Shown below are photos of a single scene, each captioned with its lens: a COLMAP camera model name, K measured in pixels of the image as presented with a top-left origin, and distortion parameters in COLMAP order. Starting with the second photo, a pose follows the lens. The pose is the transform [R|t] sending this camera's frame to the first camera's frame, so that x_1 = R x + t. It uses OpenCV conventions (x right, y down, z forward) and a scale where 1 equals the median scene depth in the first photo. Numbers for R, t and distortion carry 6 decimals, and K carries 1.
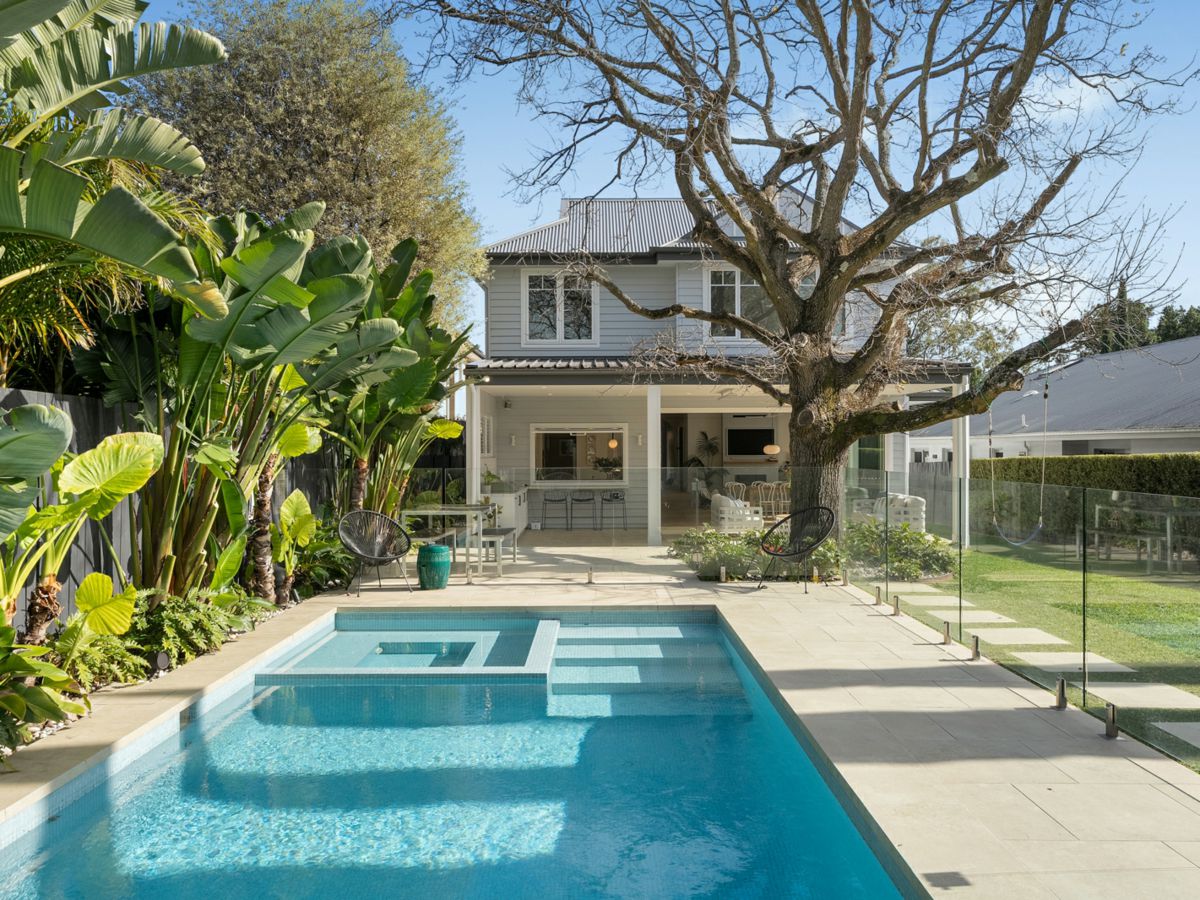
lens RADIAL K [[875.9, 0, 600.9], [0, 875.9, 448.9], [0, 0, 1]] dist [0.015295, 0.000830]
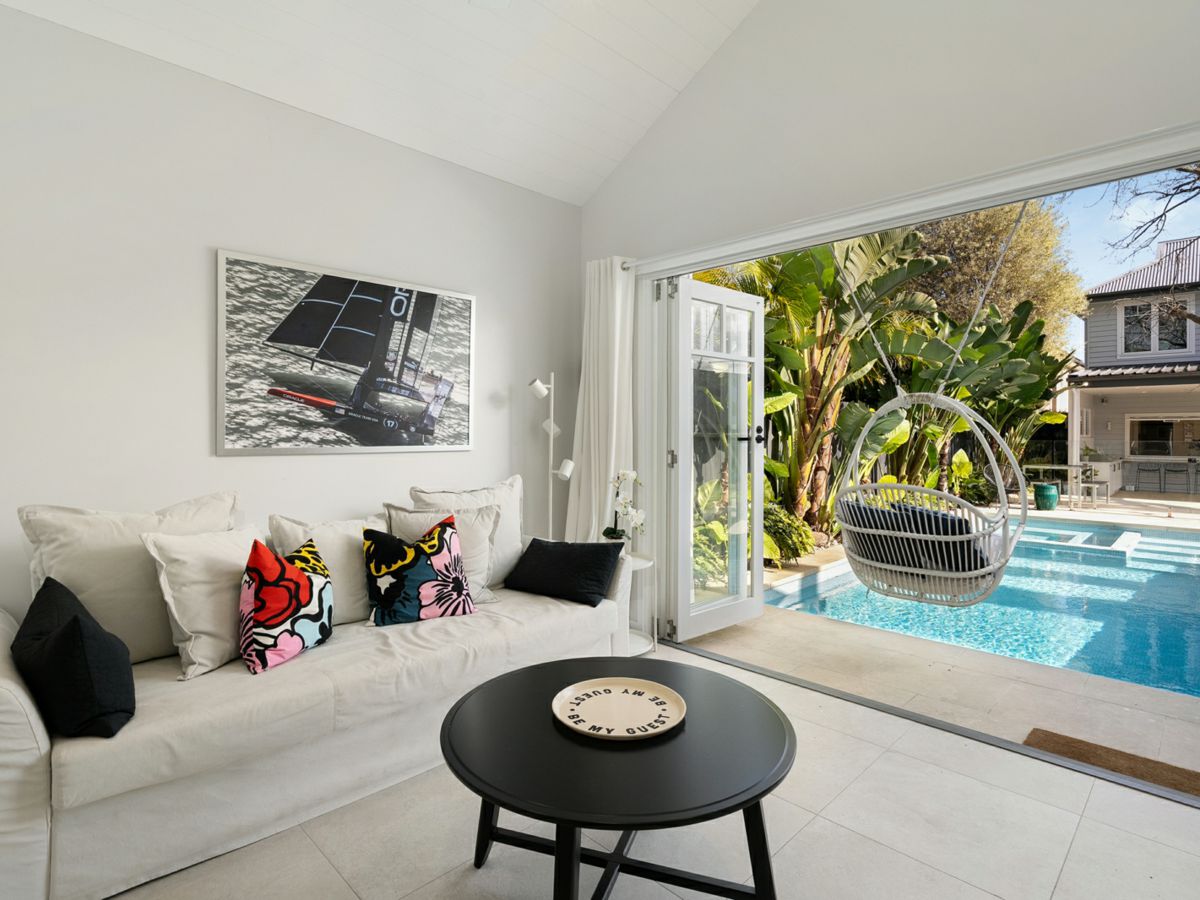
lens RADIAL K [[620.3, 0, 589.9], [0, 620.3, 434.9], [0, 0, 1]] dist [-0.002875, -0.002976]
pose [[0.692827, 0.006022, -0.721079, 0.044028], [-0.008029, 0.999968, 0.000637, 0.012800], [0.721059, 0.005348, 0.692853, -0.337068]]
